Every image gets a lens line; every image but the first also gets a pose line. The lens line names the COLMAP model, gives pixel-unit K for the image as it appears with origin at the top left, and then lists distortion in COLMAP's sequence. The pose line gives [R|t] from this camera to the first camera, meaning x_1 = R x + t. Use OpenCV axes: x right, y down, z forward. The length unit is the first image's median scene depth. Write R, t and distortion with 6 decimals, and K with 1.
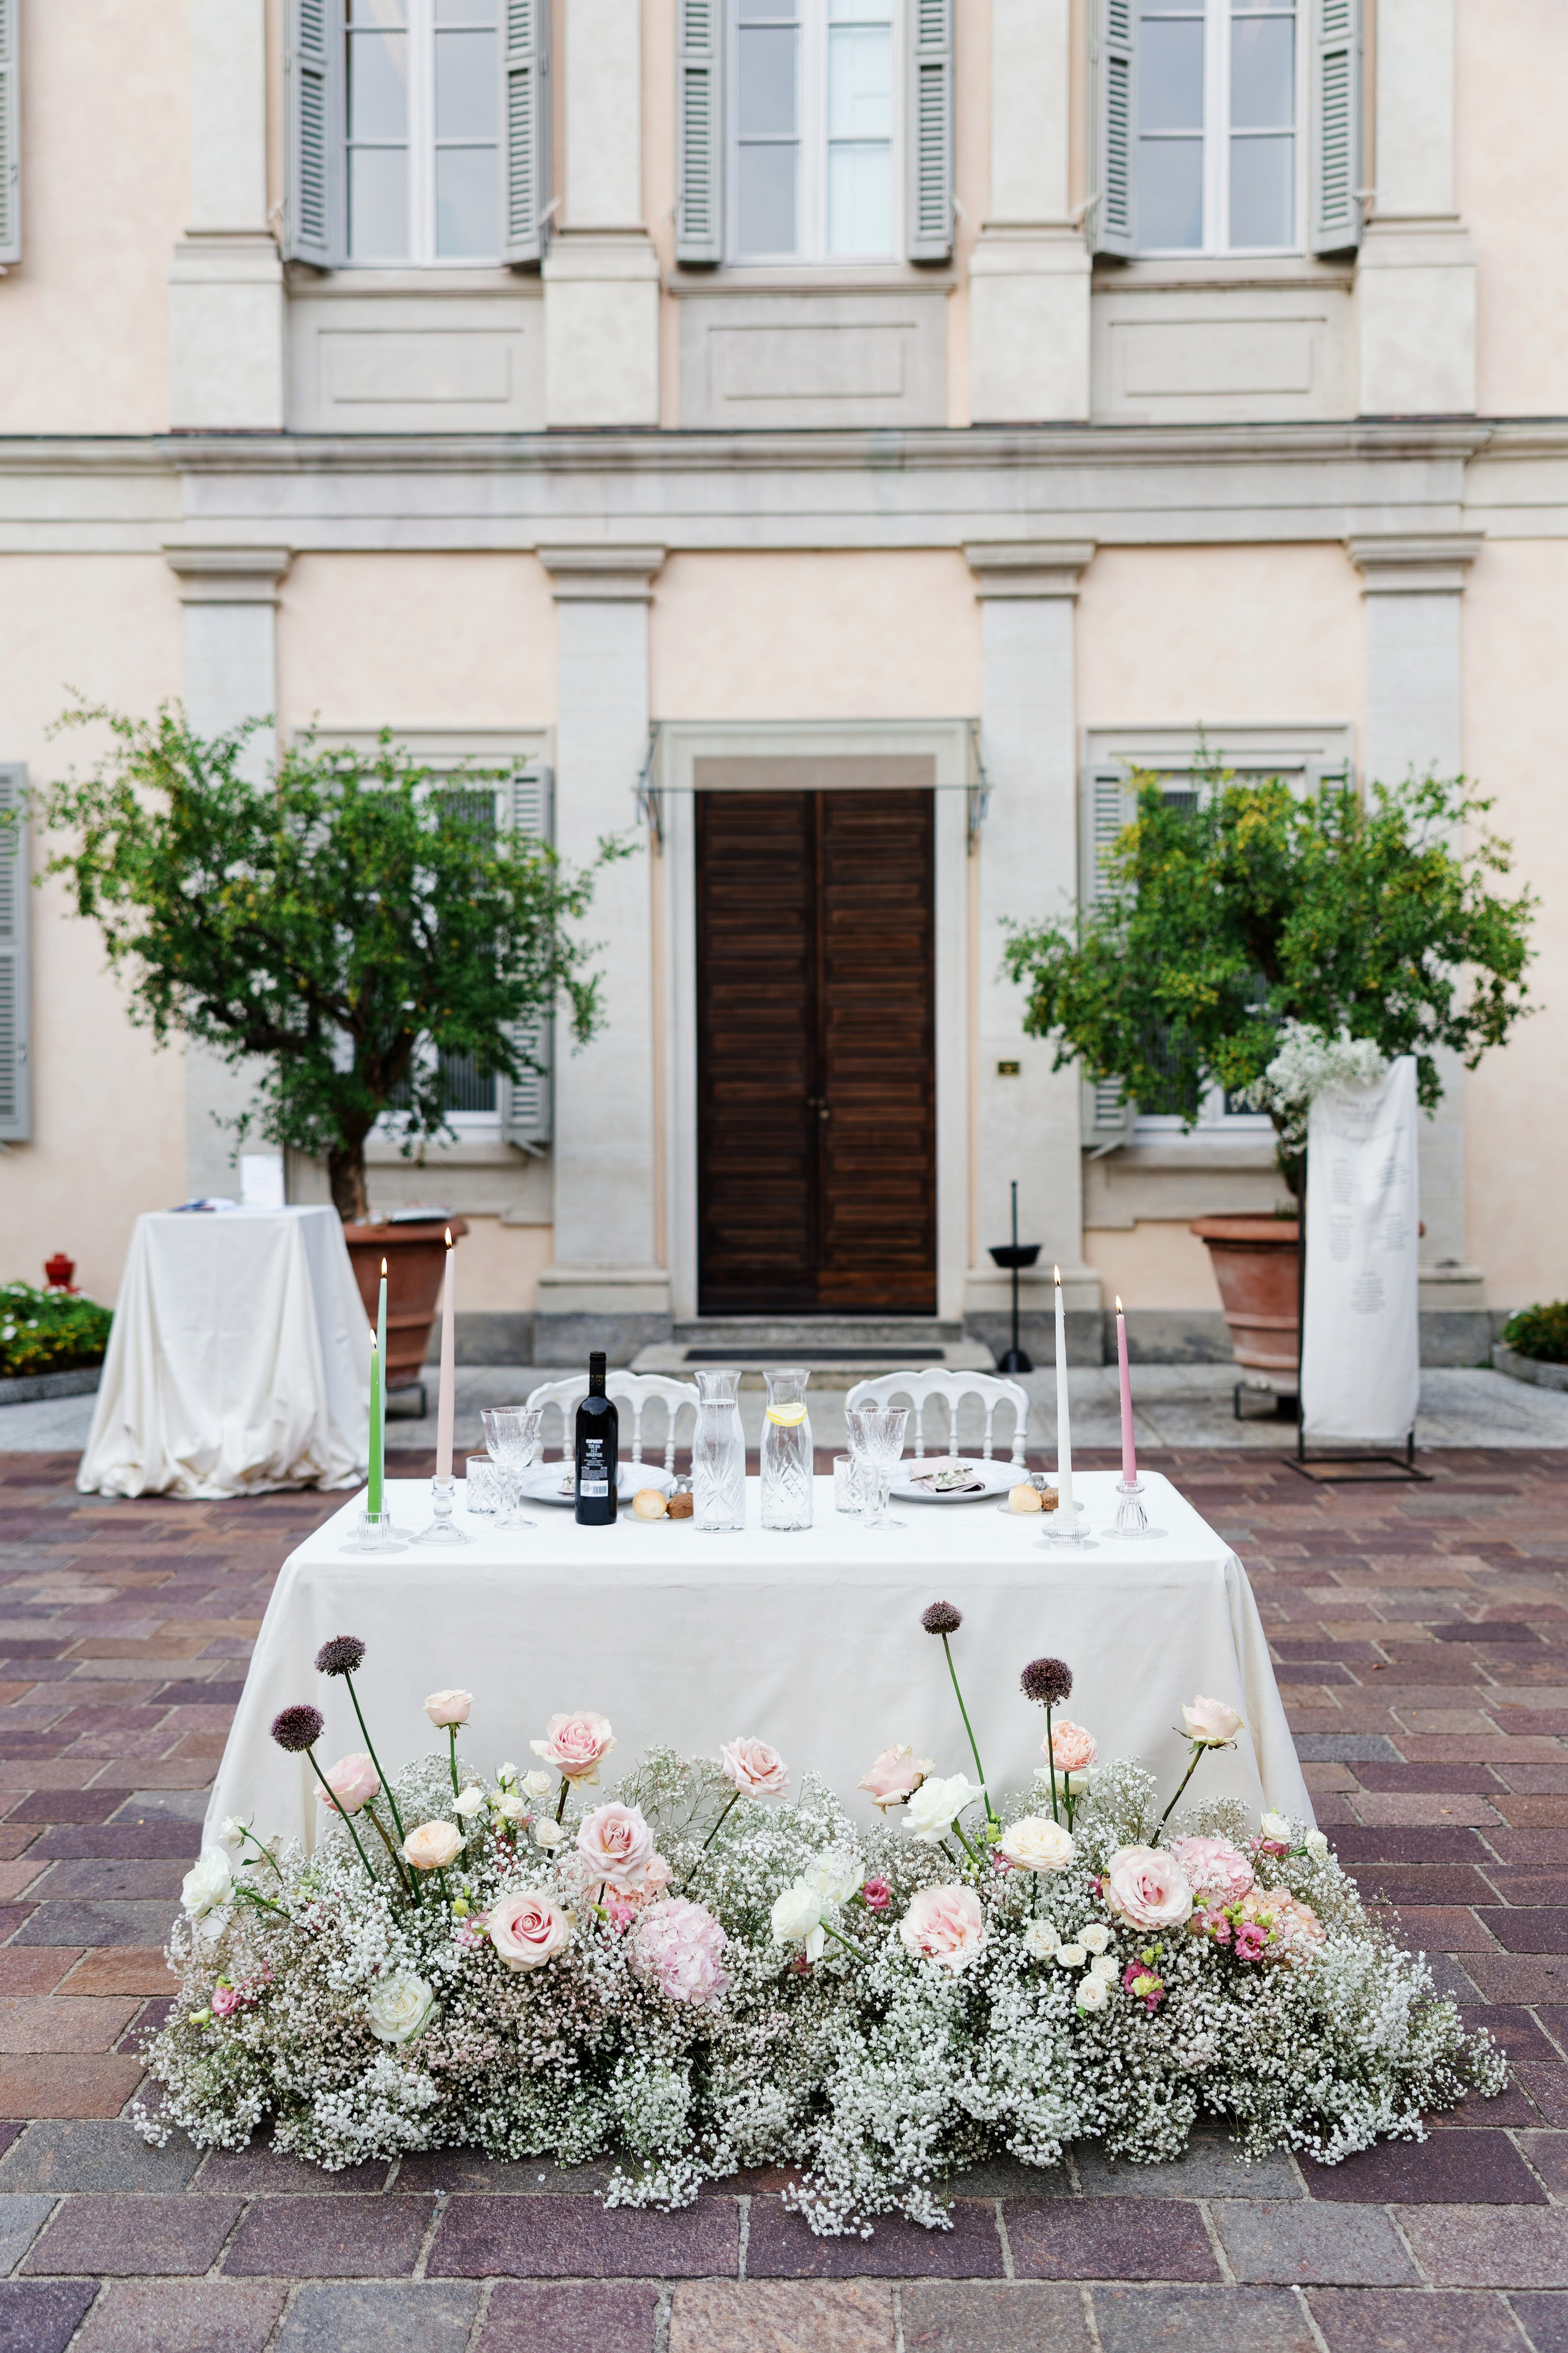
lens RADIAL K [[2189.4, 0, 763.8], [0, 2189.4, 1179.1], [0, 0, 1]] dist [0.044496, 0.000000]
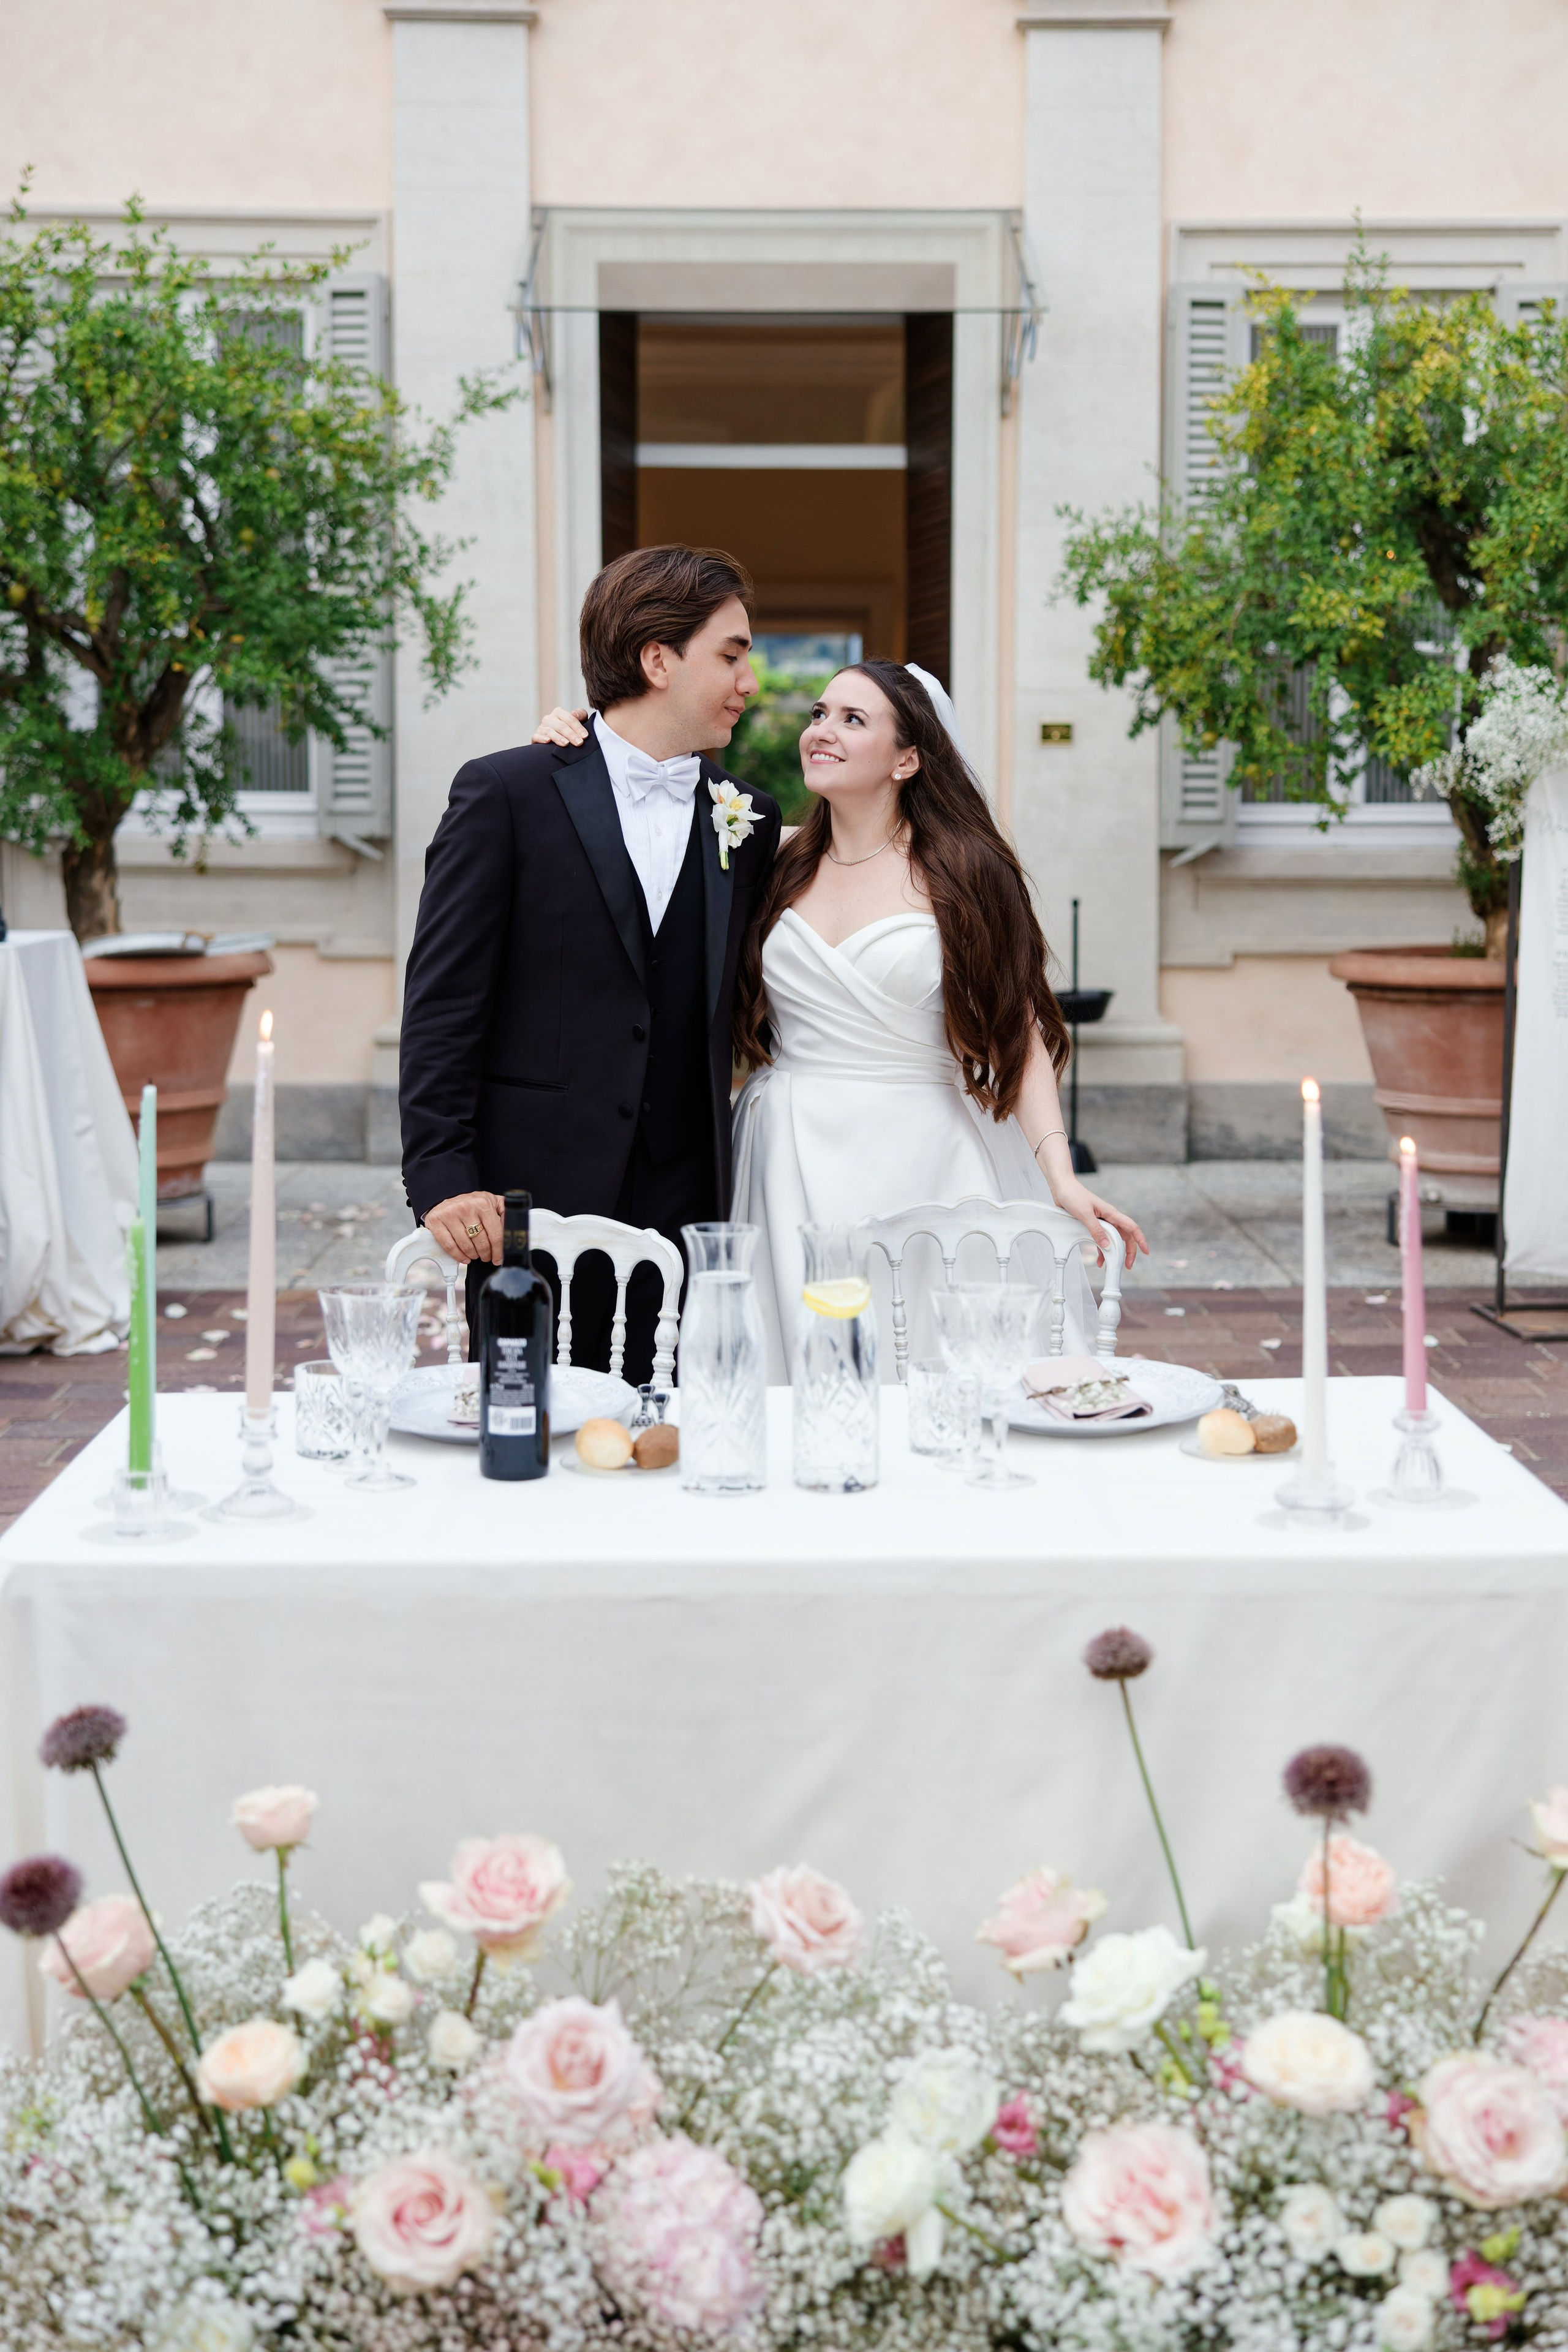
lens RADIAL K [[2961.8, 0, 786.3], [0, 2961.8, 1156.7], [0, 0, 1]] dist [0.064480, 0.000000]
pose [[0.999188, 0.000936, 0.040292, -0.013590], [-0.004530, 0.996002, 0.089211, -0.000984], [-0.040047, -0.089321, 0.995197, 0.077309]]
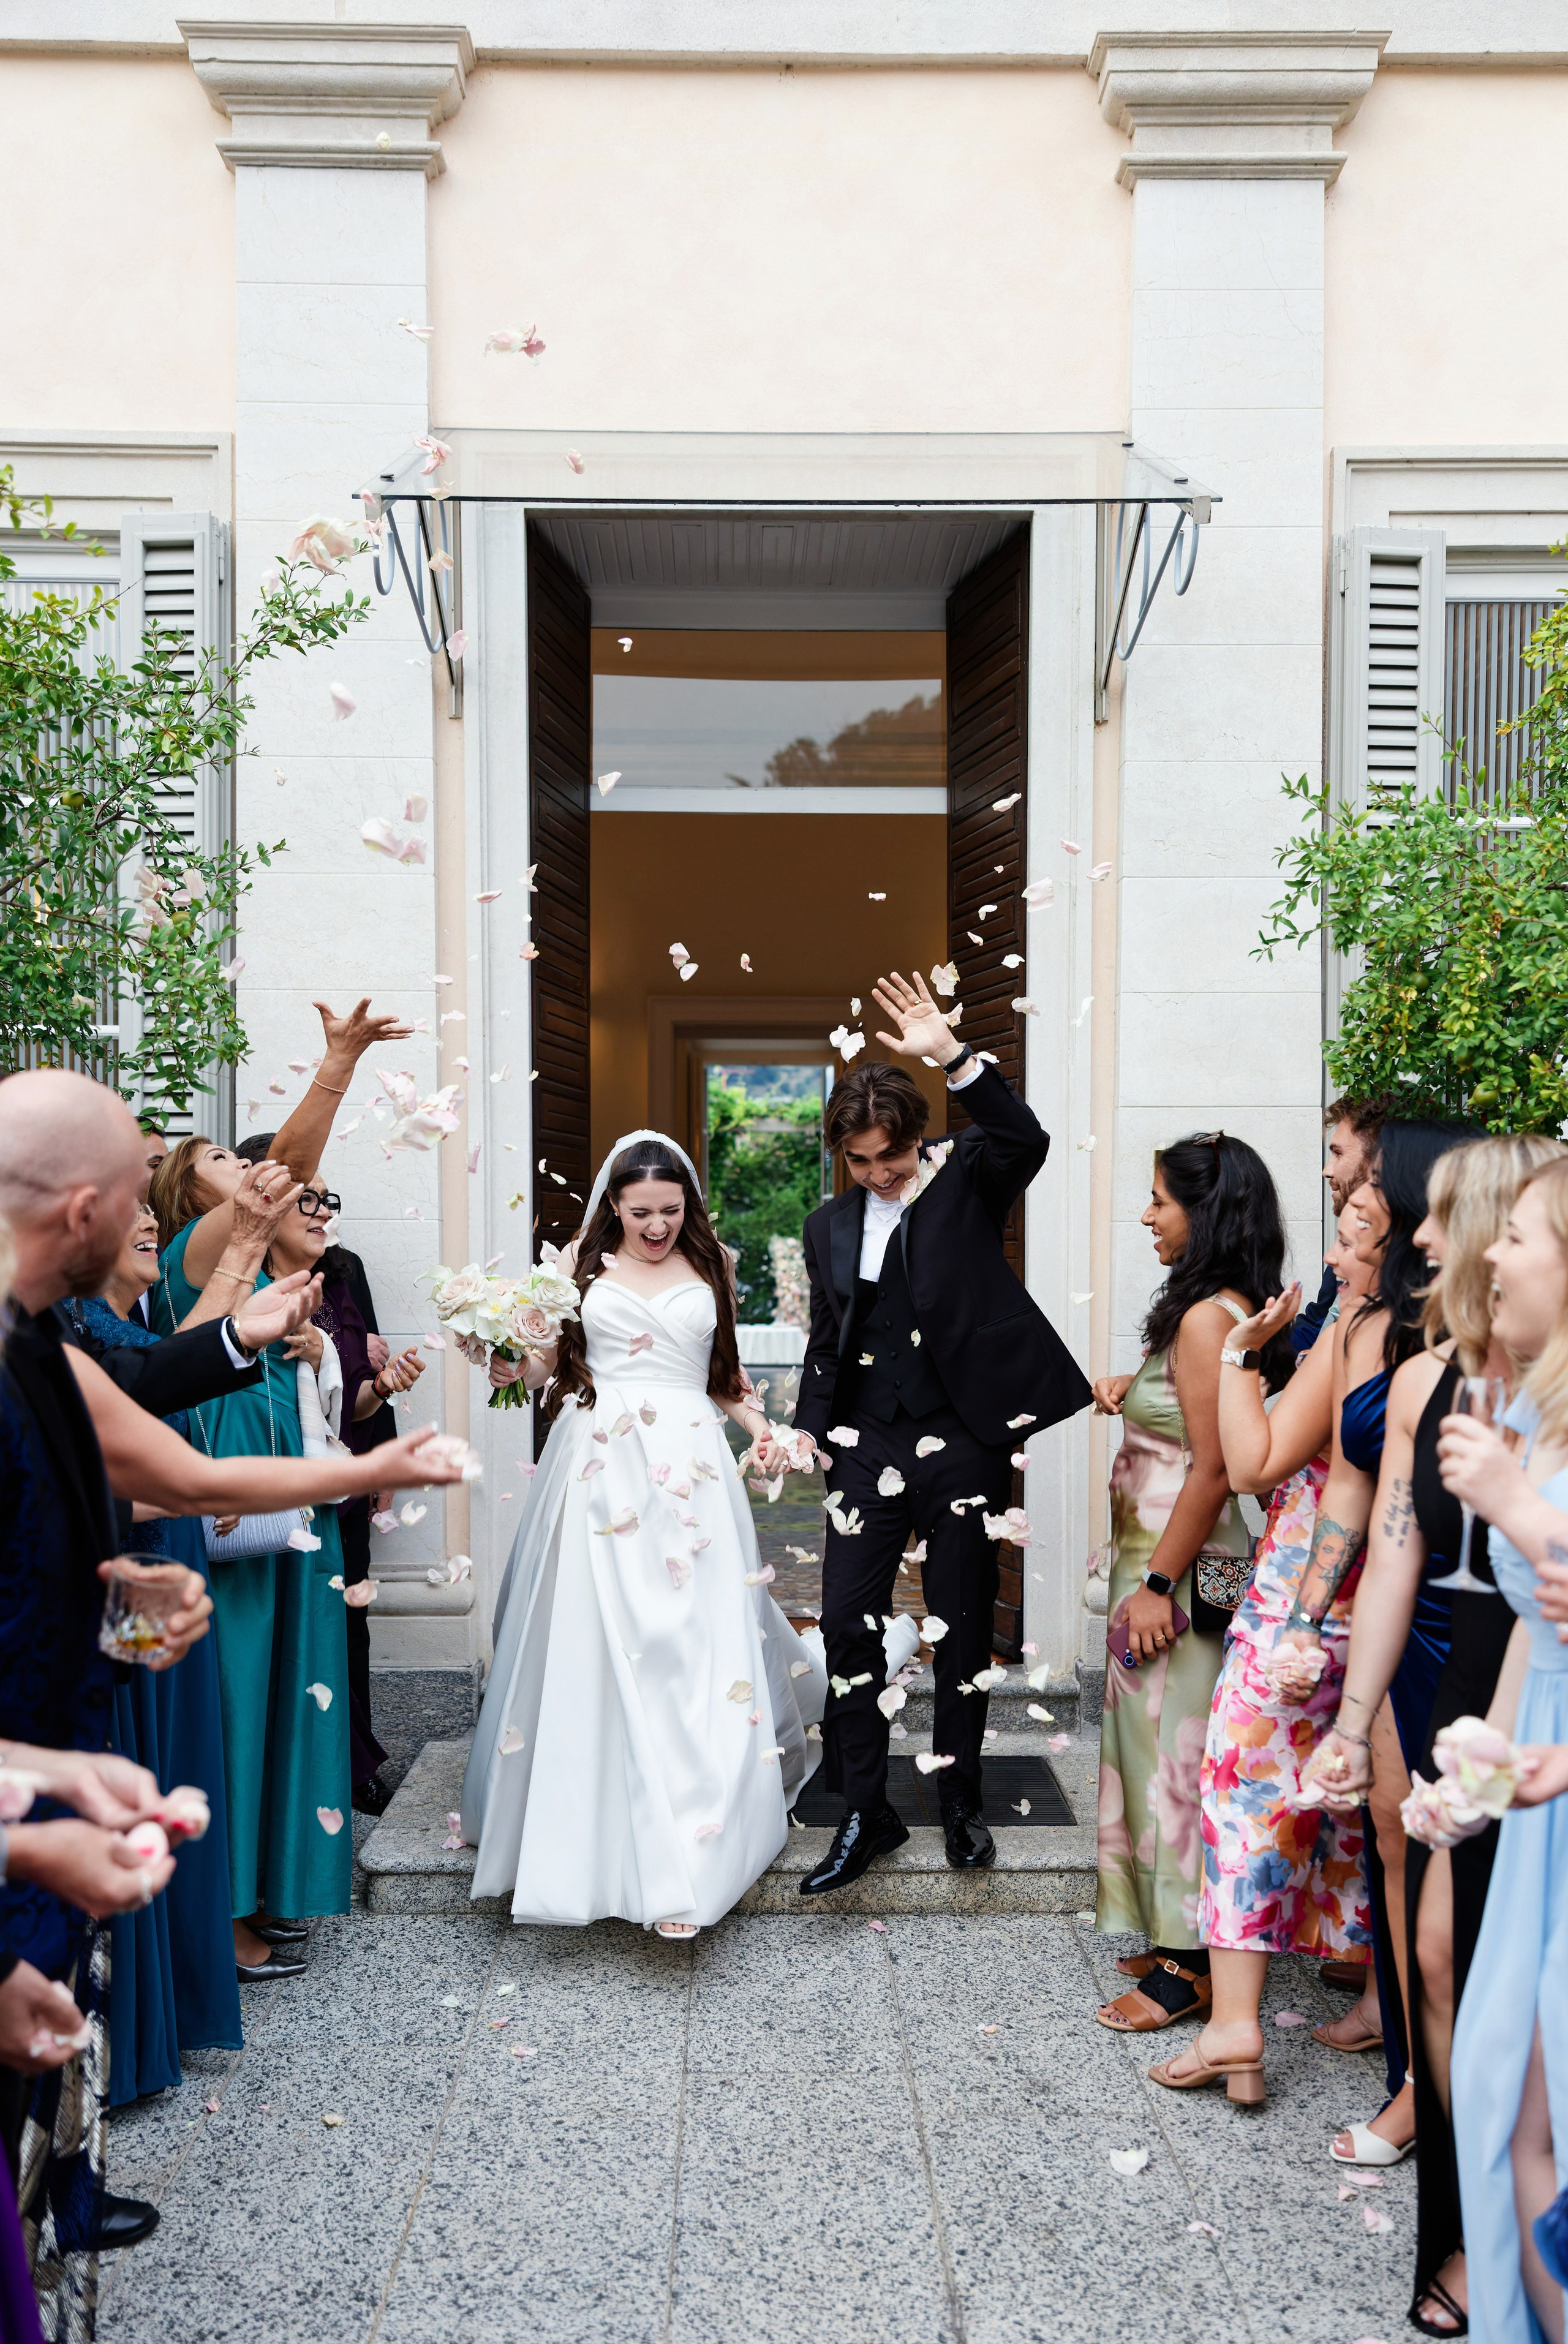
lens RADIAL K [[2155.8, 0, 734.7], [0, 2155.8, 1347.0], [0, 0, 1]] dist [0.029385, 0.000000]
pose [[0.999557, 0.004035, 0.029503, -0.000073], [-0.005207, 0.999196, 0.039756, -0.036581], [-0.029319, -0.039892, 0.998774, 0.656723]]
